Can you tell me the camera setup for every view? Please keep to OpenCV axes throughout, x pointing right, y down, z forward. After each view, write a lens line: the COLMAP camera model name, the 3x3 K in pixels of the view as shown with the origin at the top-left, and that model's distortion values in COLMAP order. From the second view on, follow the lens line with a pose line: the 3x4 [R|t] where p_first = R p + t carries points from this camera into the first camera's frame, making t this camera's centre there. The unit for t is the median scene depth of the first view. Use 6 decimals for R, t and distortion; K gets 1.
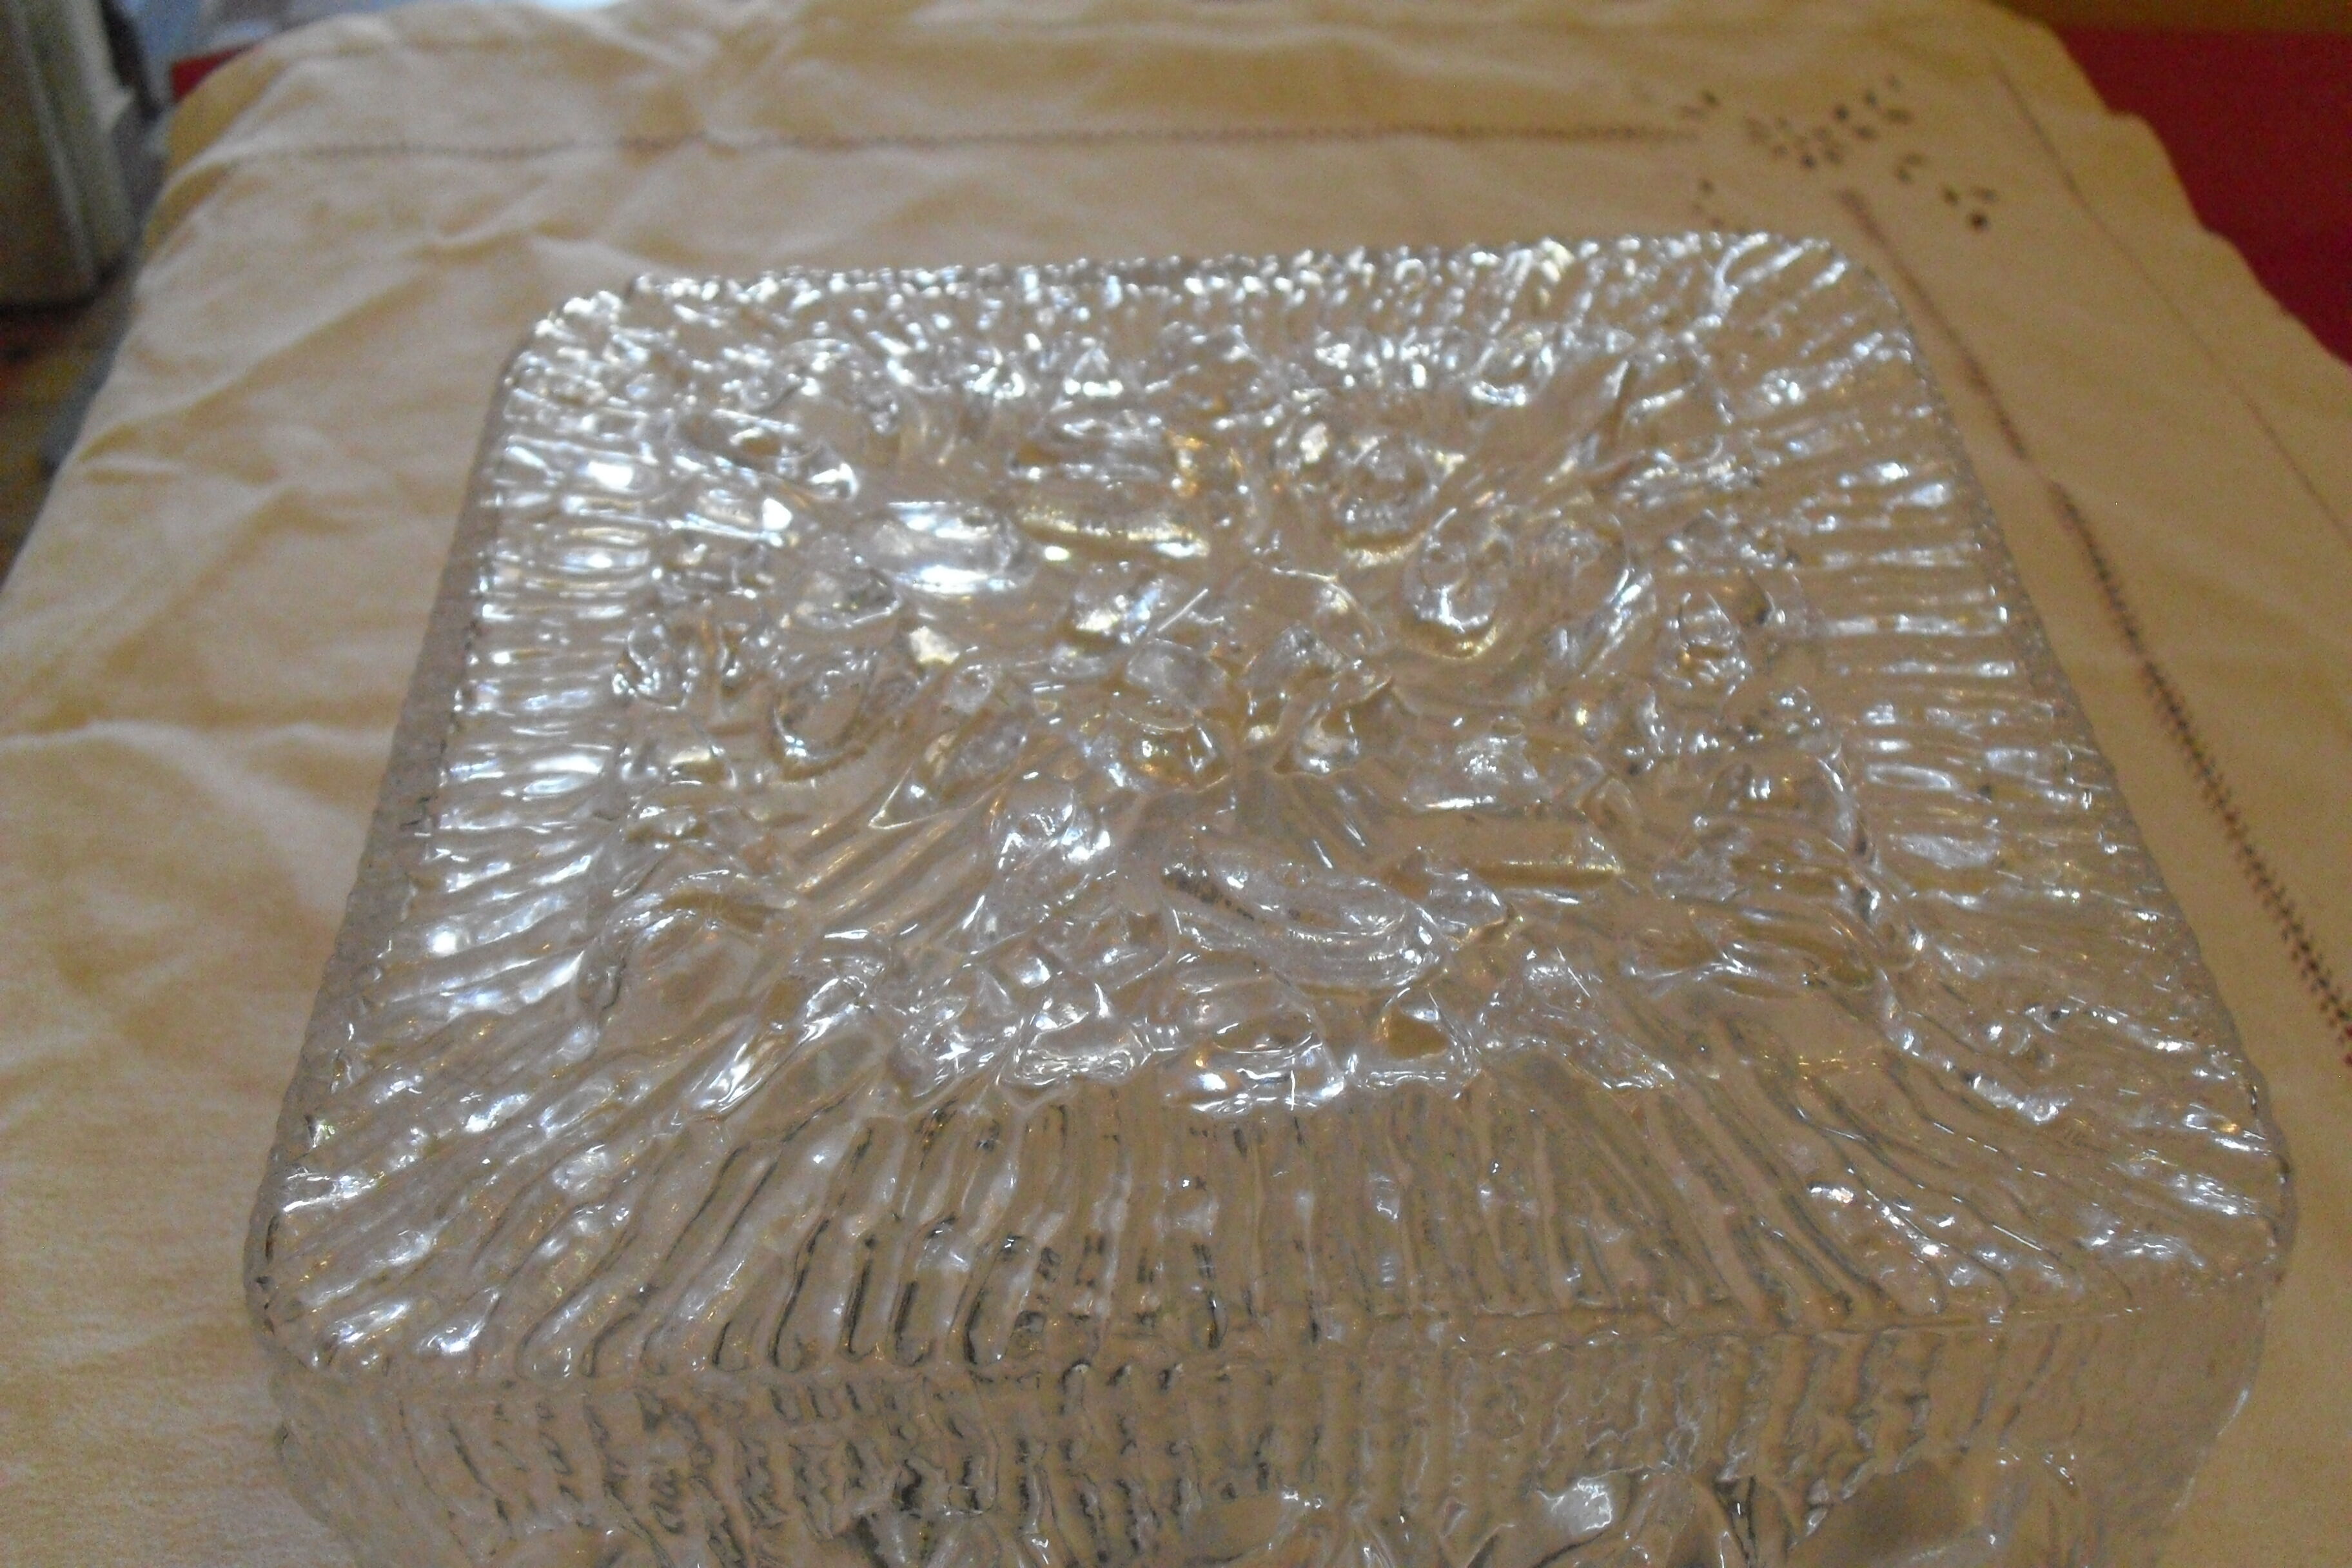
lens RADIAL K [[2409.9, 0, 1176.0], [0, 2409.9, 784.0], [0, 0, 1]] dist [0.095970, -0.937925]
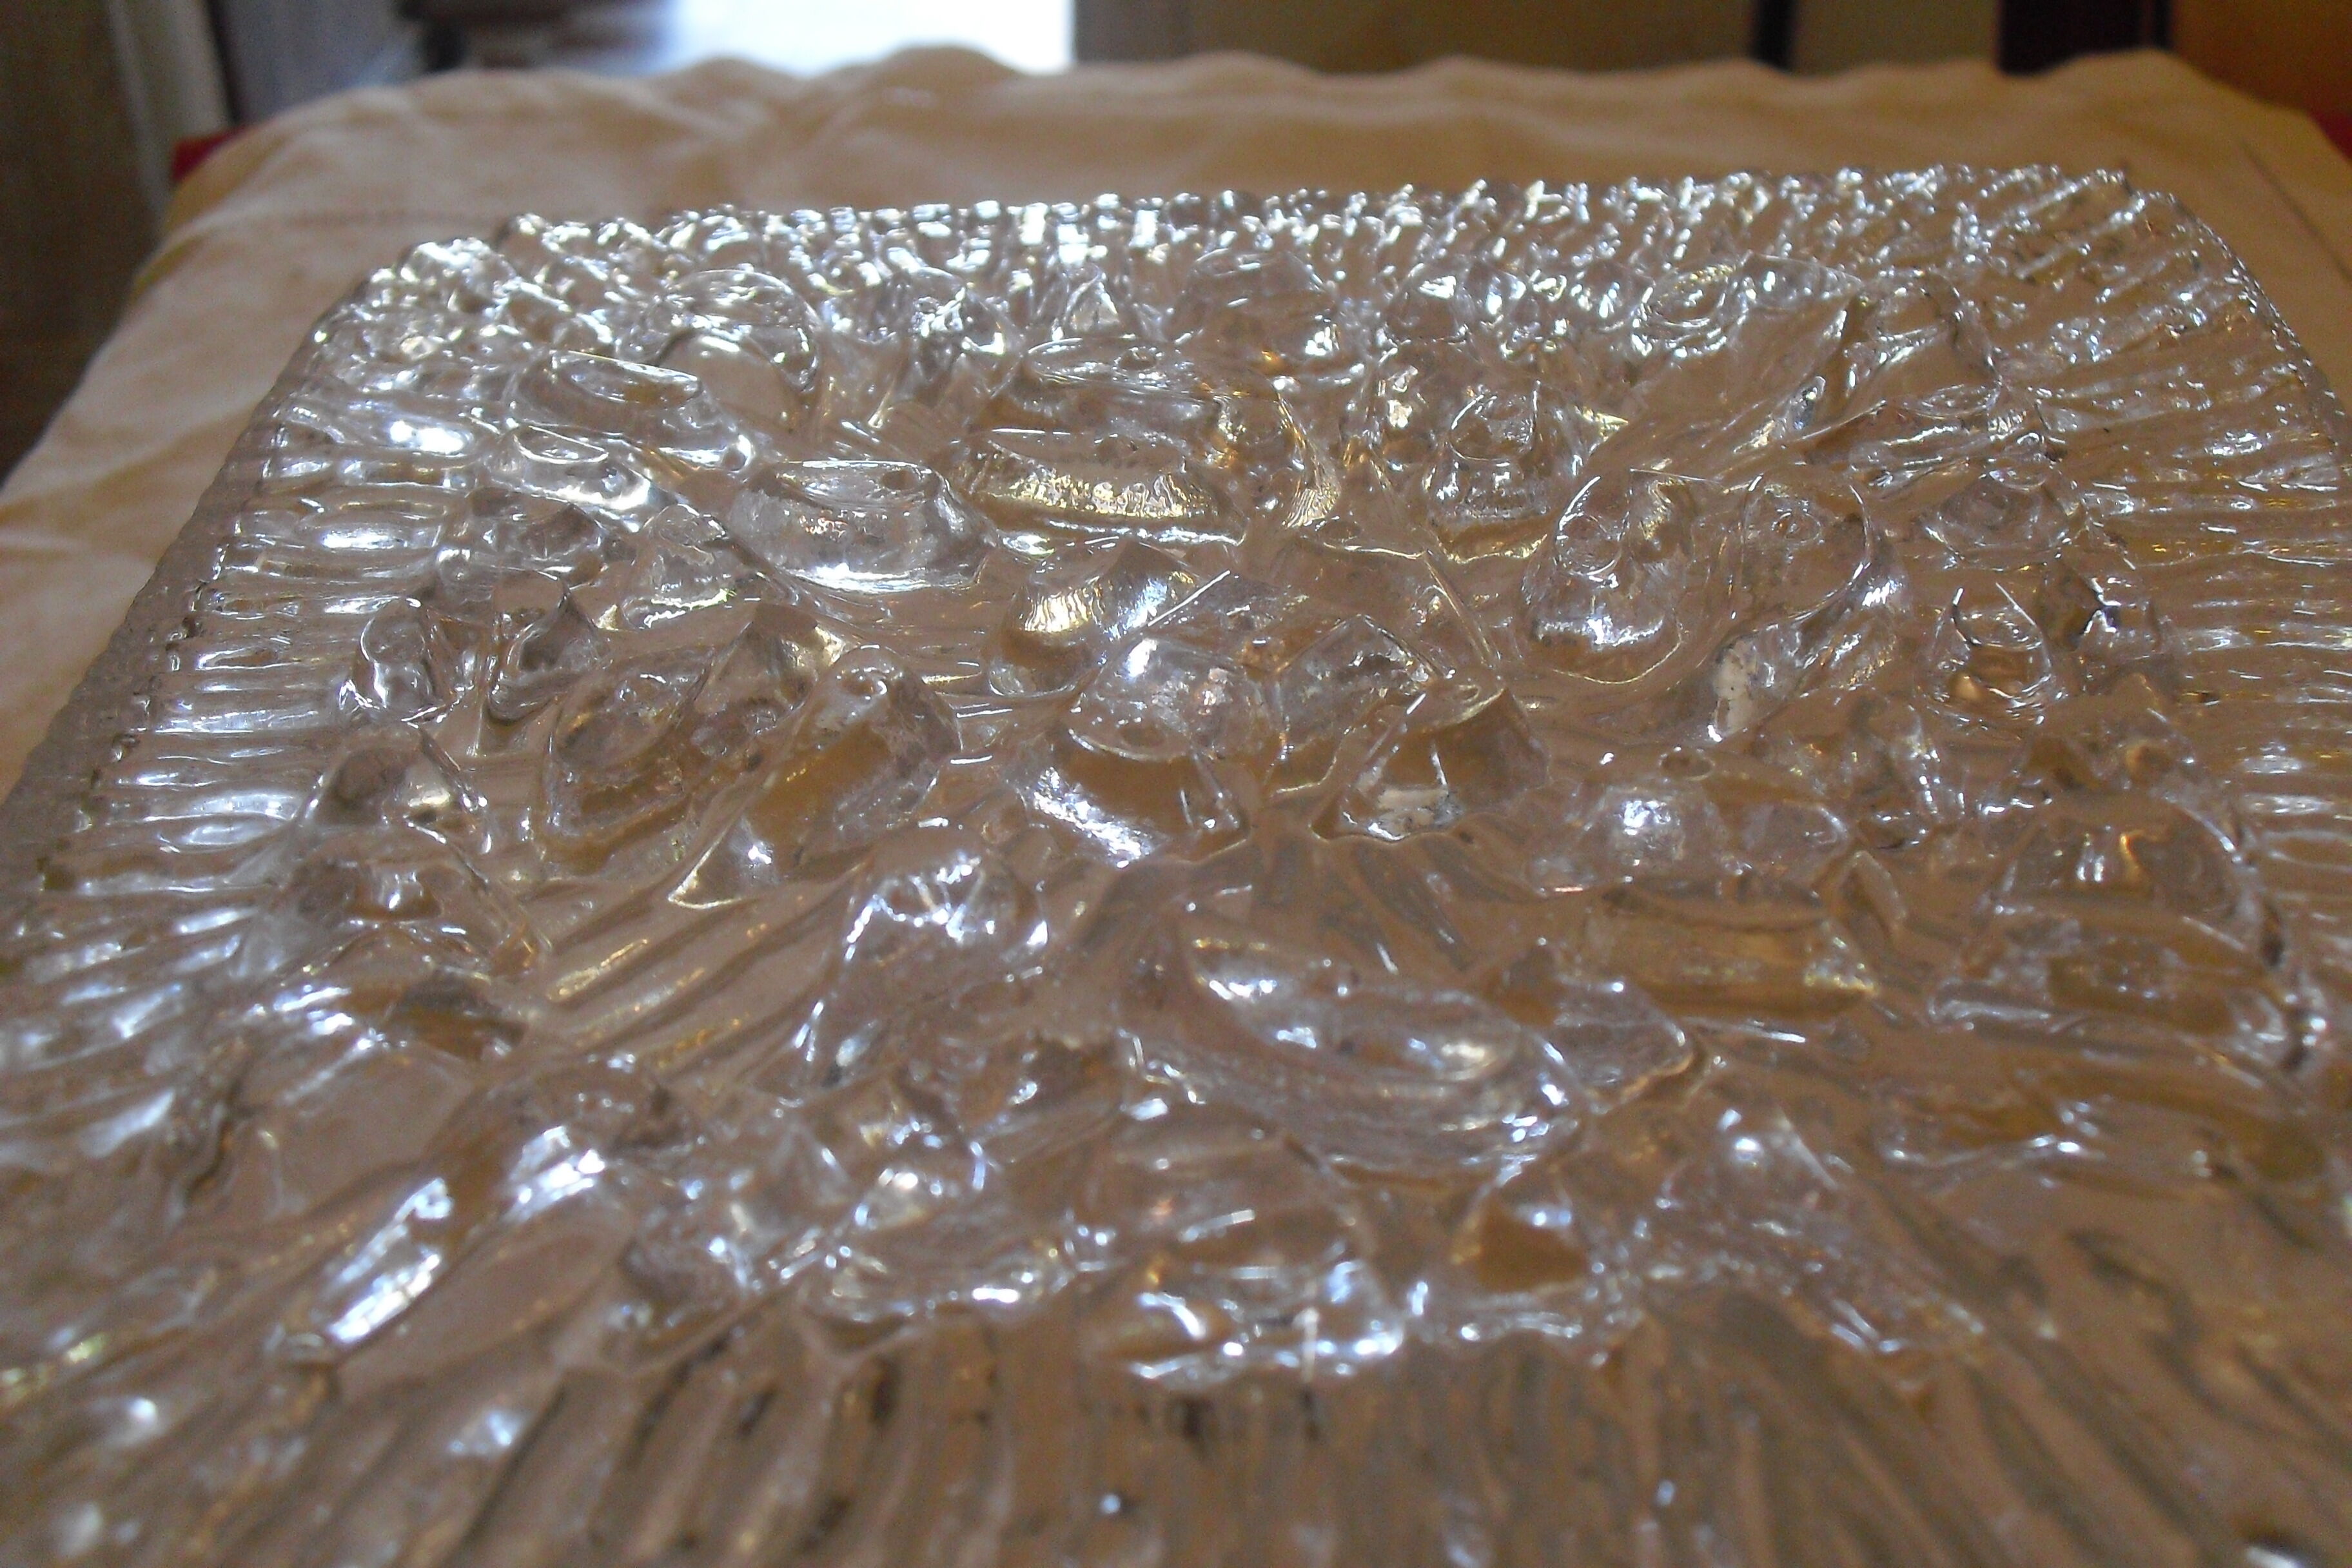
lens RADIAL K [[2540.1, 0, 1178.3], [0, 2540.1, 832.2], [0, 0, 1]] dist [-0.105295, 0.012313]
pose [[0.998454, 0.019132, -0.052186, 0.040515], [-0.022565, 0.997564, -0.066009, 0.041137], [0.050796, 0.067084, 0.996453, 0.348510]]
